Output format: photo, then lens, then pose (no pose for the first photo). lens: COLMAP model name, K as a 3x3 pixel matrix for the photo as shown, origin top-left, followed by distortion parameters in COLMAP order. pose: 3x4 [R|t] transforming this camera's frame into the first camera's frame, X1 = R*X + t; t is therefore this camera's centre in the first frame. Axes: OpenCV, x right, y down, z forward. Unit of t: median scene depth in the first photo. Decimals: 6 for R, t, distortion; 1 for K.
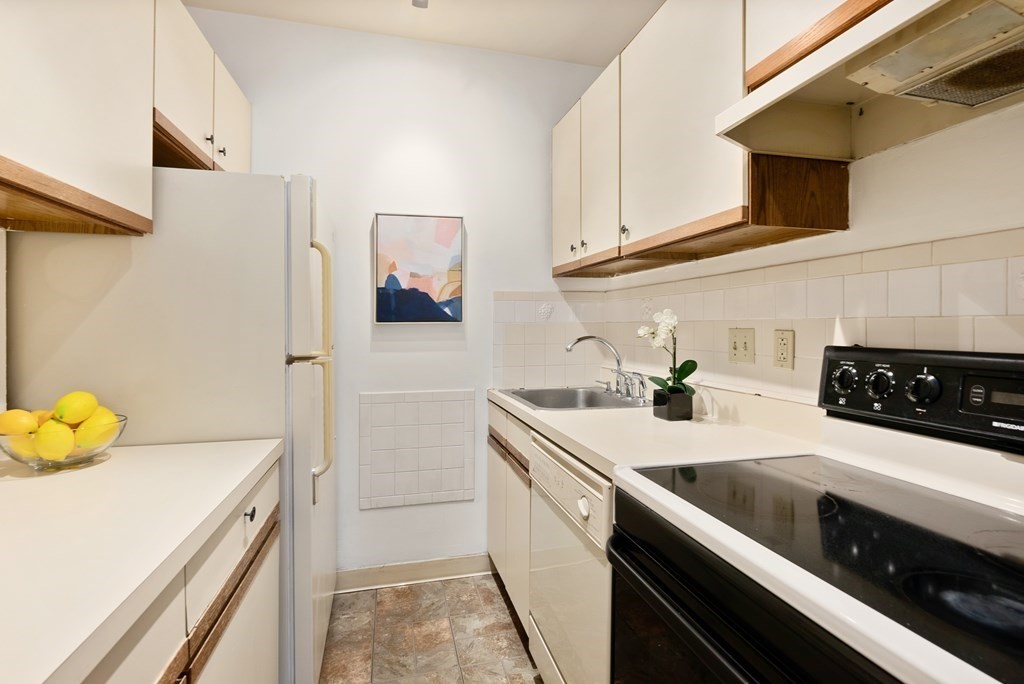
lens RADIAL K [[469.5, 0, 507.7], [0, 469.5, 324.4], [0, 0, 1]] dist [-0.006879, 0.003731]
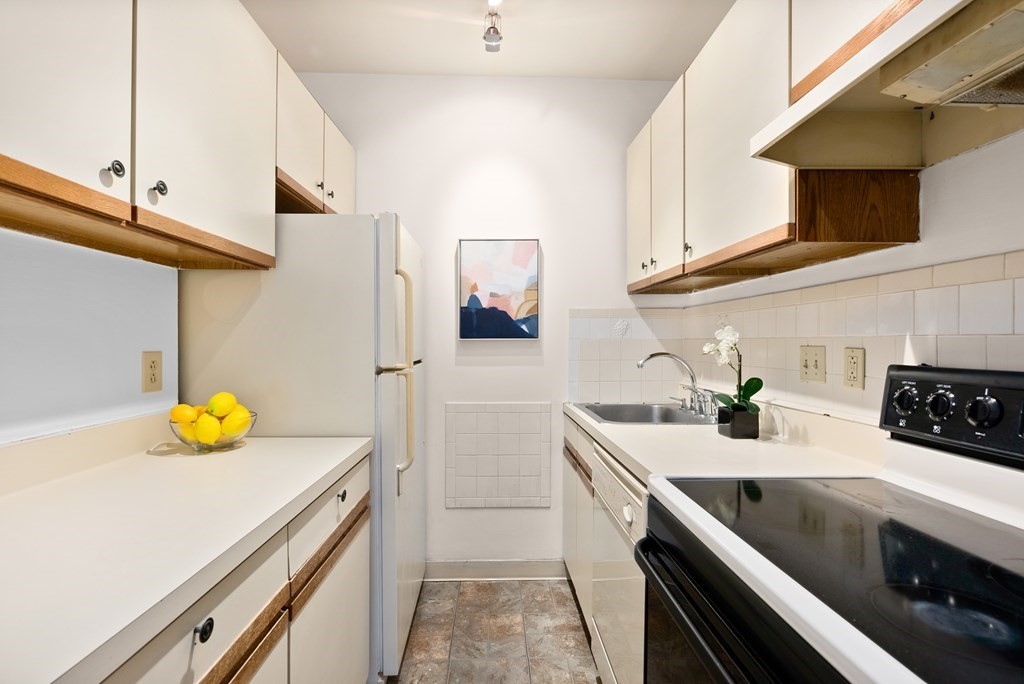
lens RADIAL K [[469.5, 0, 509.1], [0, 469.5, 341.5], [0, 0, 1]] dist [-0.006879, 0.003731]
pose [[0.977168, 0.002913, -0.212449, 0.109682], [-0.002223, 0.999991, 0.003487, -0.002894], [0.212457, -0.002935, 0.977166, -0.083807]]
